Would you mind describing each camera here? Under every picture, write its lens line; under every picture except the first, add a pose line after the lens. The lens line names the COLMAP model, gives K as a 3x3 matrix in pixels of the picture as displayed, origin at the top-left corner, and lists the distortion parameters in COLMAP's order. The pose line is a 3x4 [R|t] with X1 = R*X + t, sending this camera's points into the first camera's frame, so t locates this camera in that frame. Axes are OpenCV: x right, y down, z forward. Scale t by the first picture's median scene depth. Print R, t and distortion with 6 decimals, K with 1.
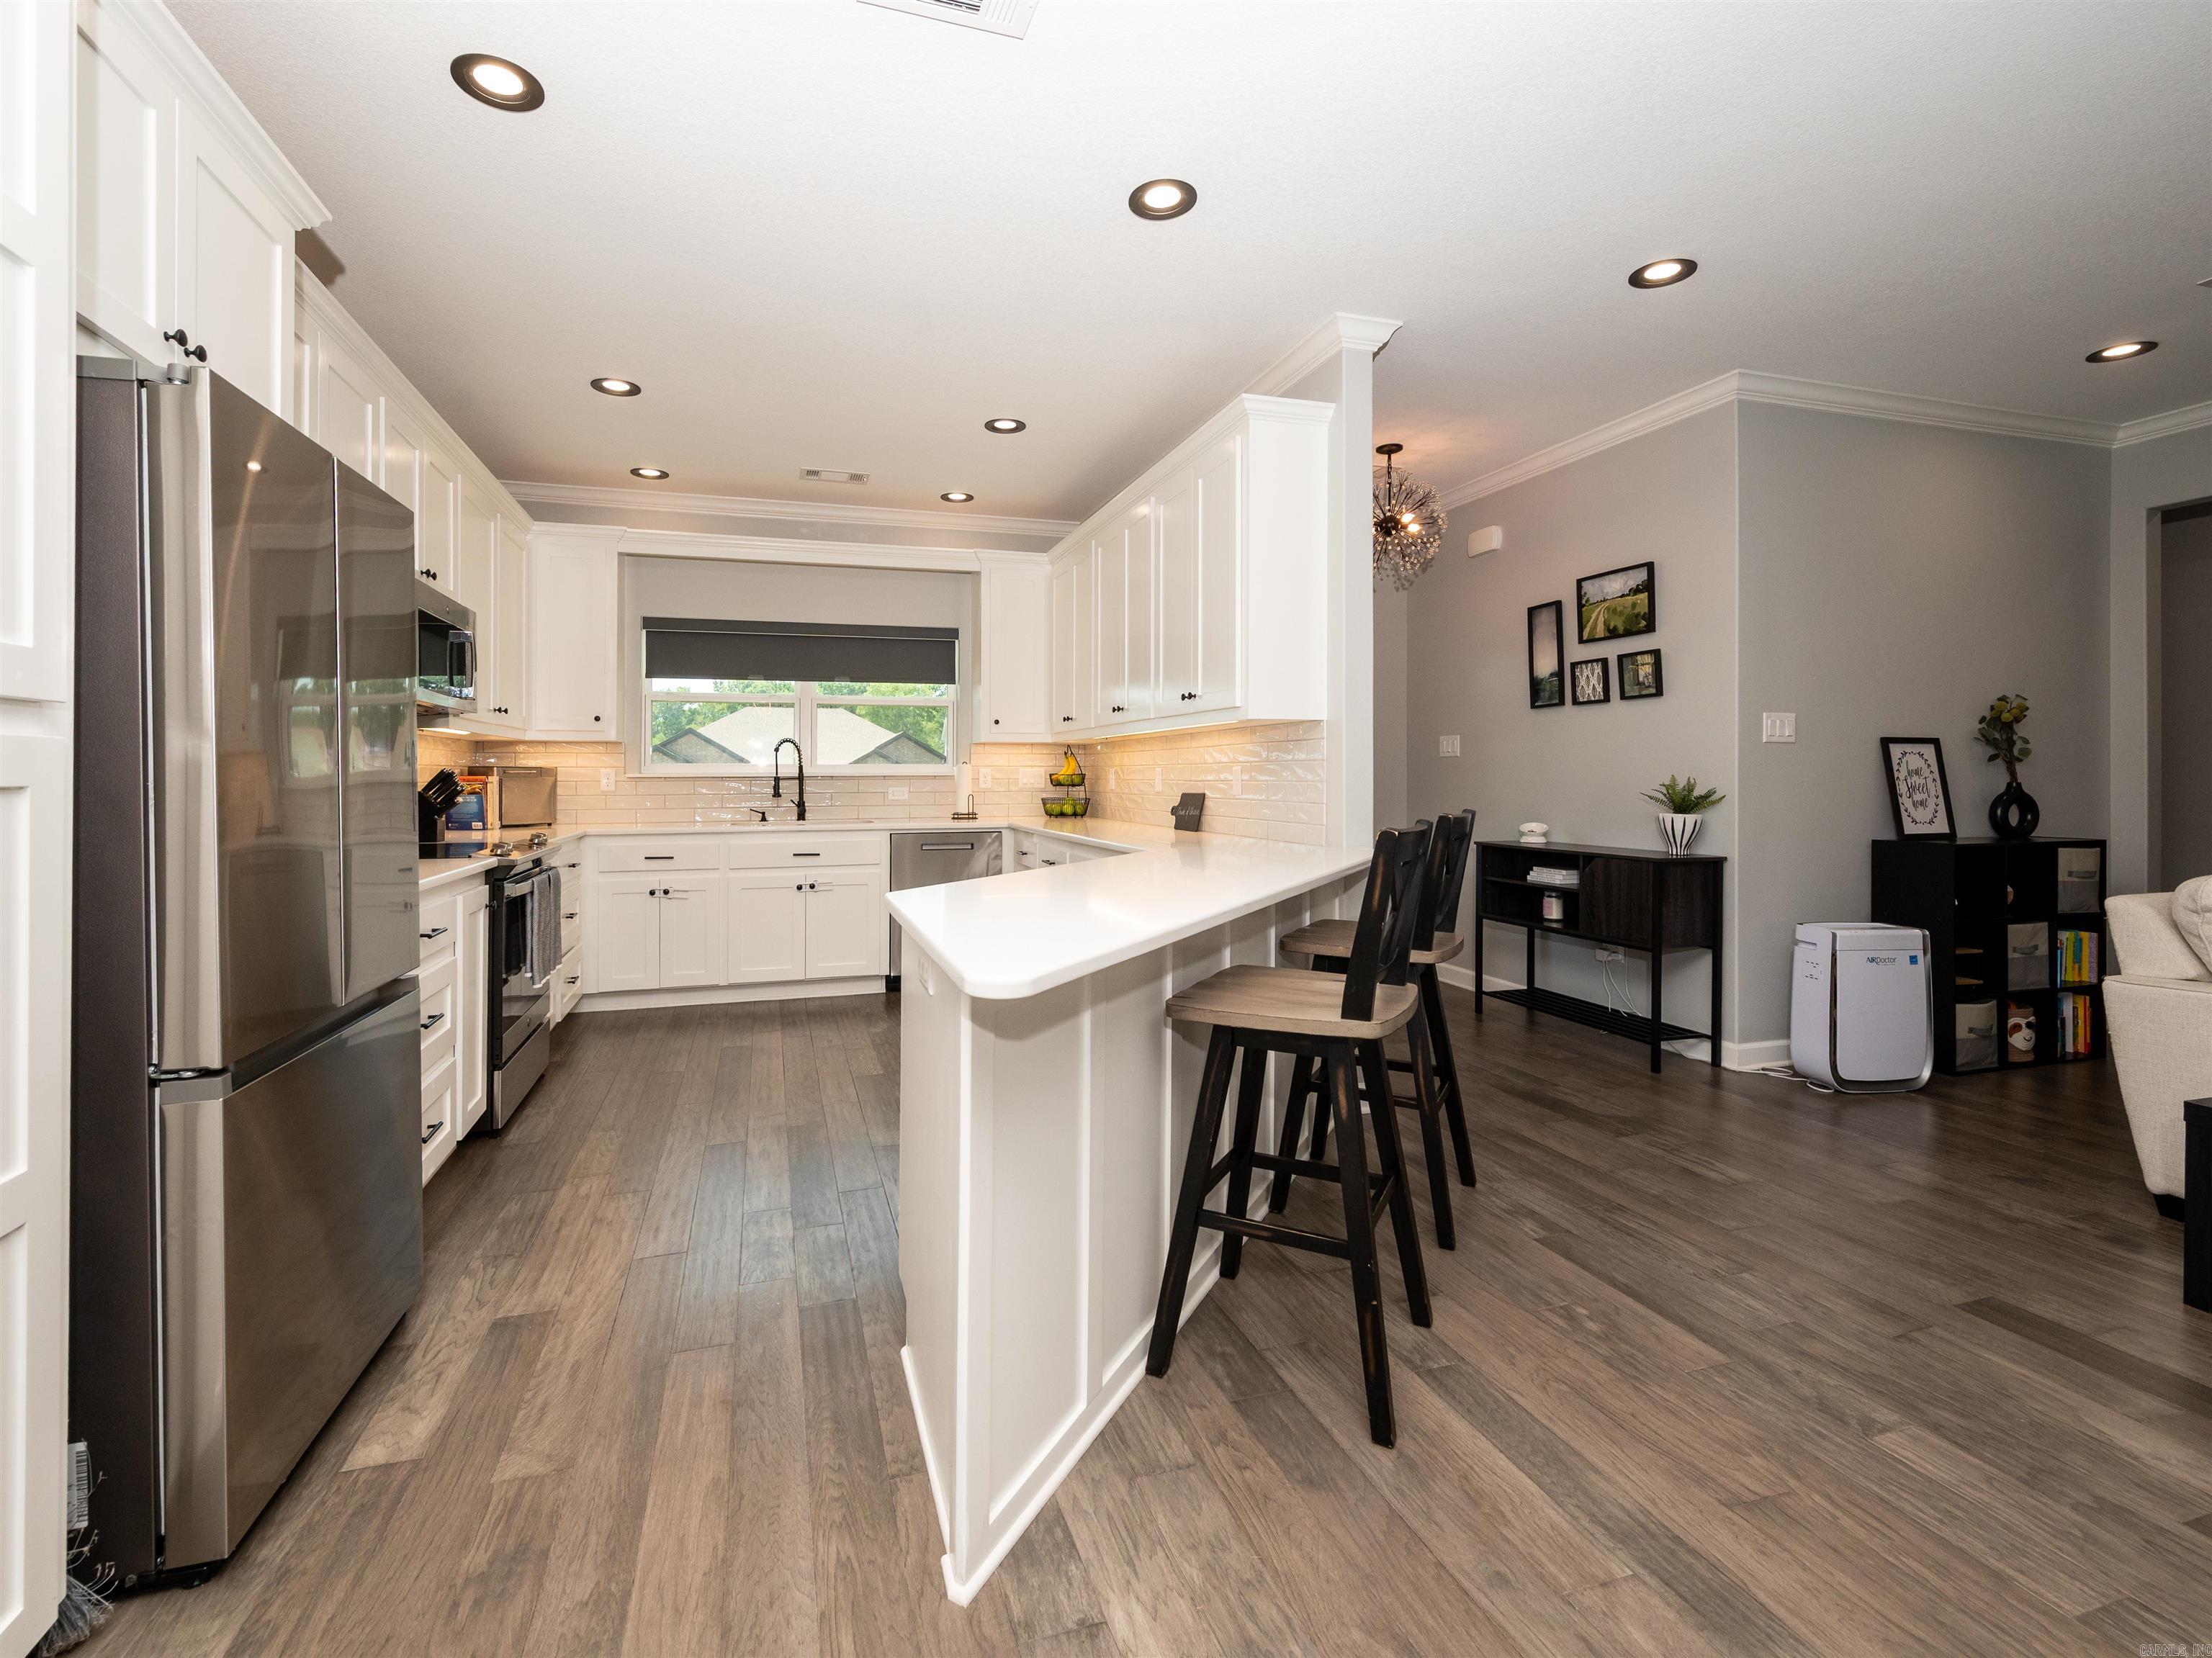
lens RADIAL K [[1007.0, 0, 1088.0], [0, 1007.0, 781.3], [0, 0, 1]] dist [0.001983, 0.000375]
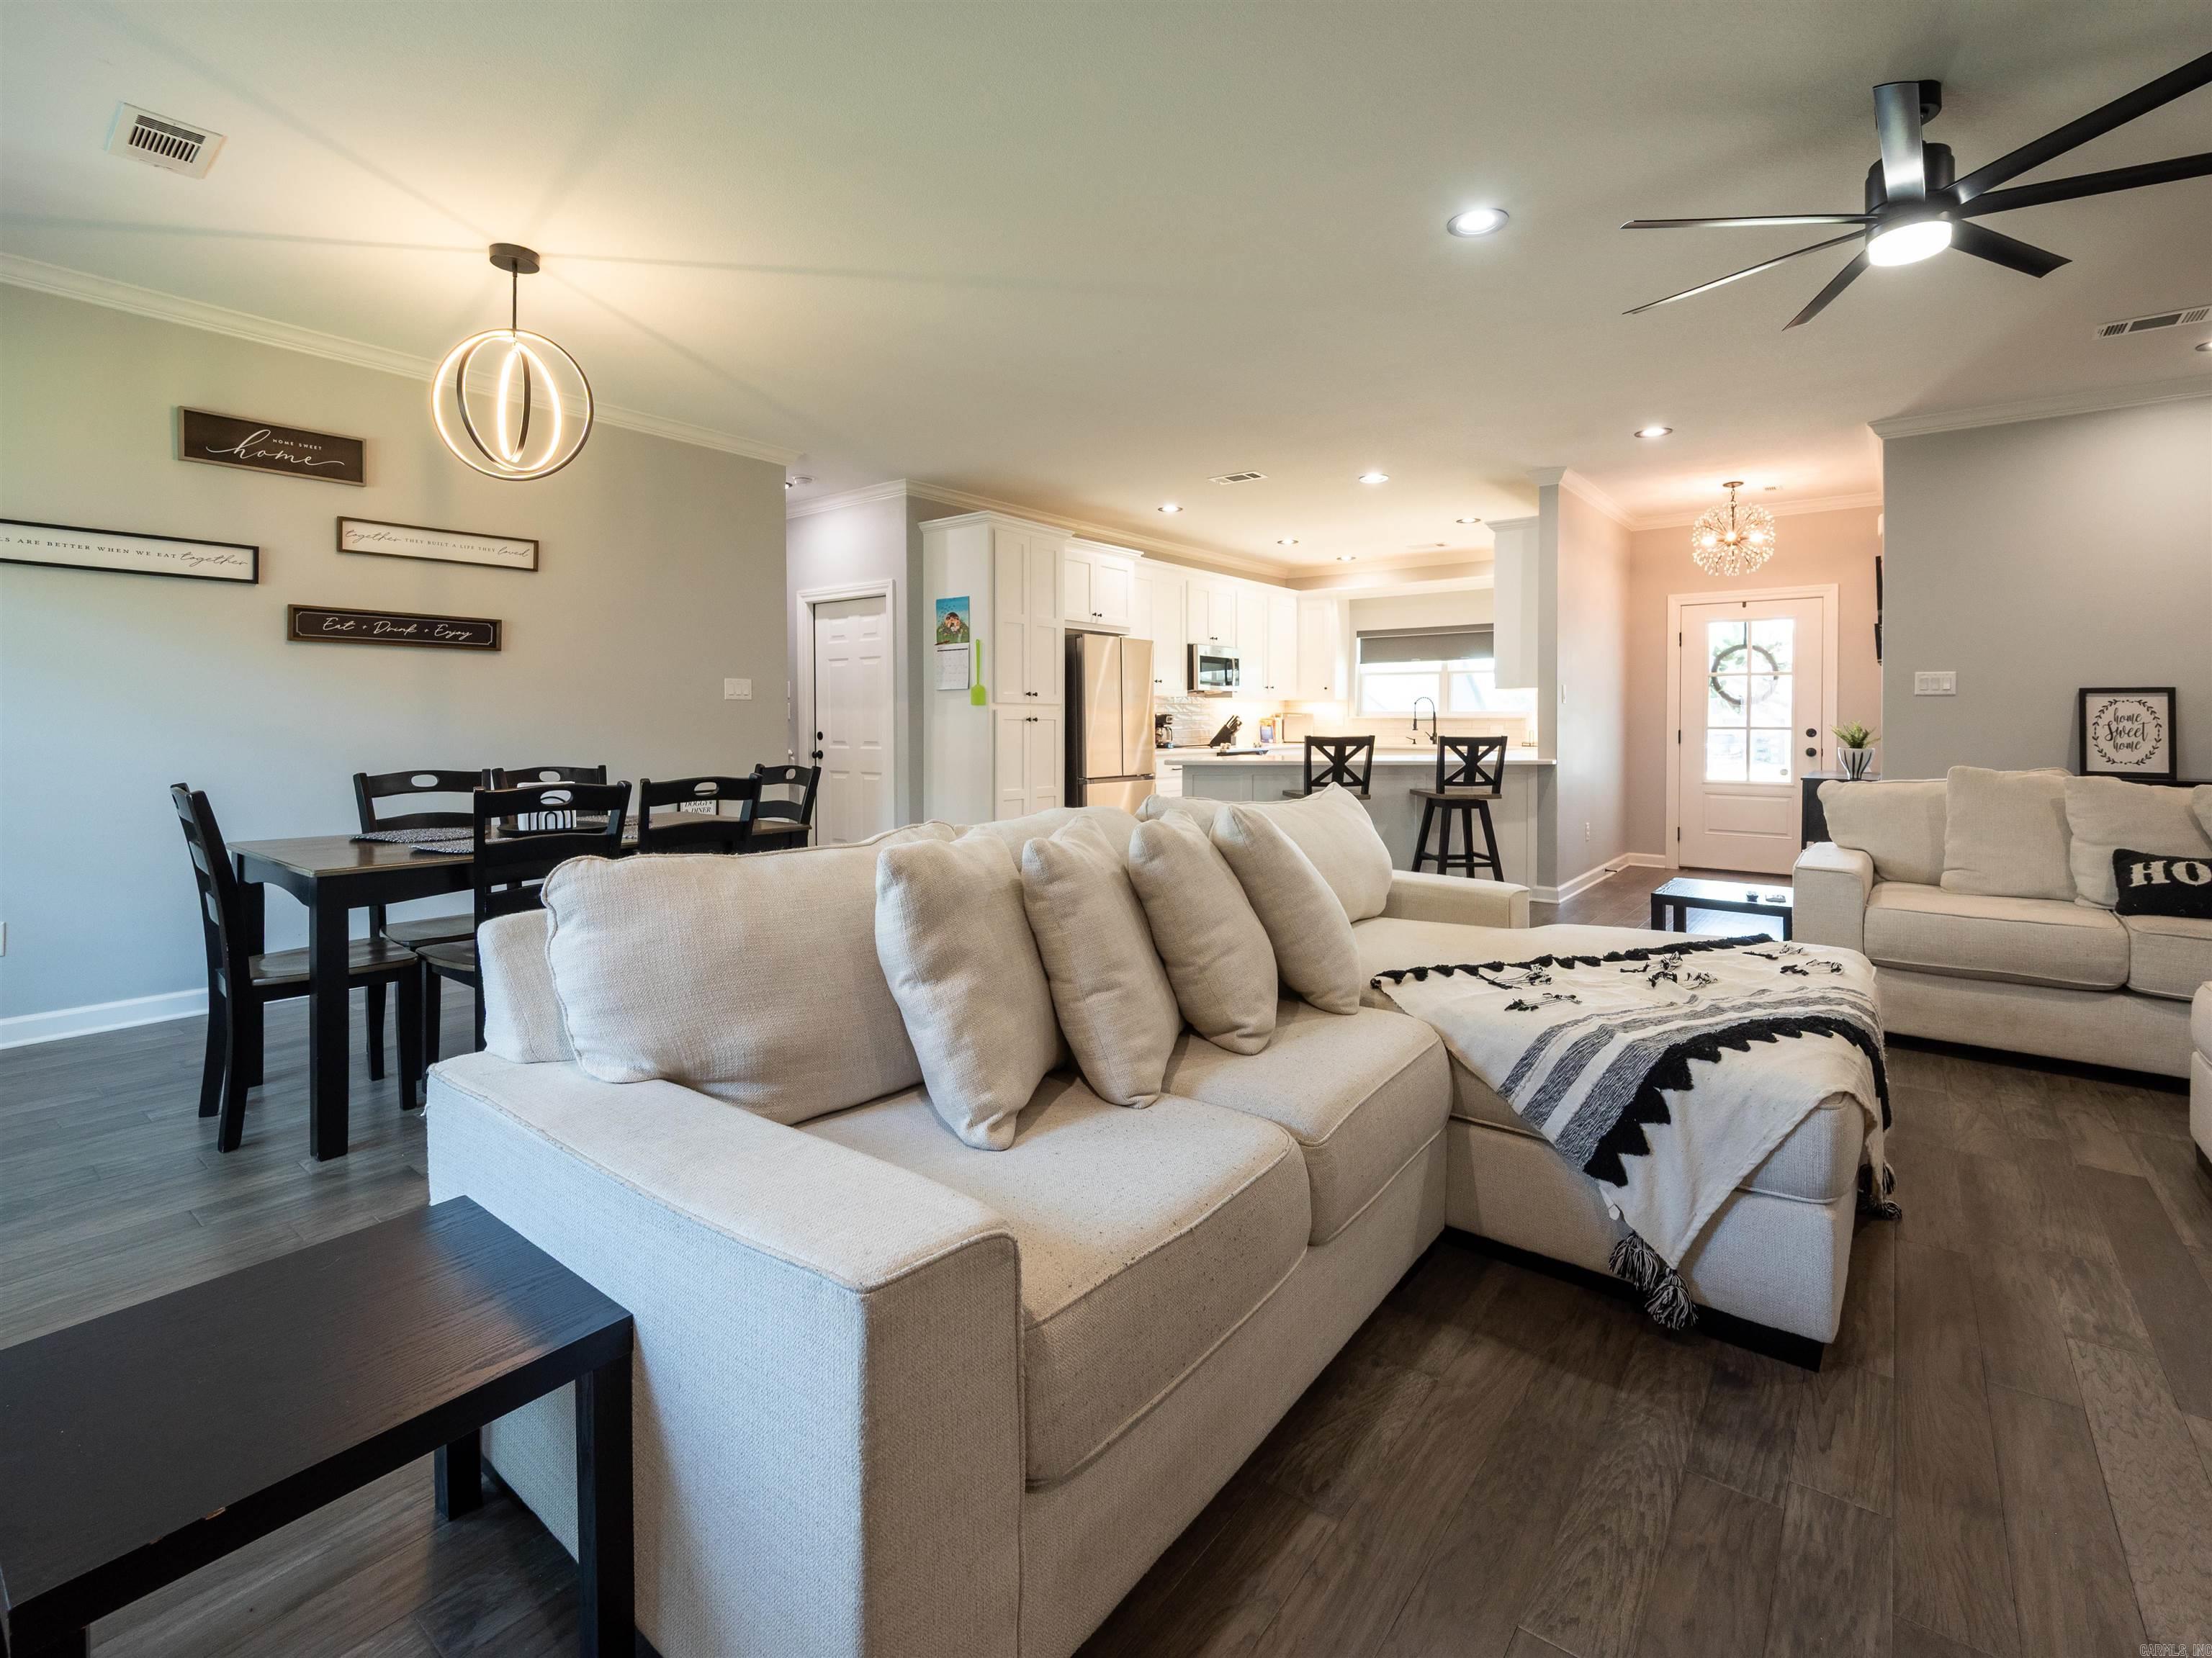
lens RADIAL K [[973.8, 0, 1073.1], [0, 973.8, 745.8], [0, 0, 1]] dist [0.014193, 0.000096]
pose [[0.546308, 0.027398, -0.837136, 0.914984], [-0.006247, 0.999570, 0.028637, -0.002232], [0.837561, -0.010415, 0.546244, -0.493003]]
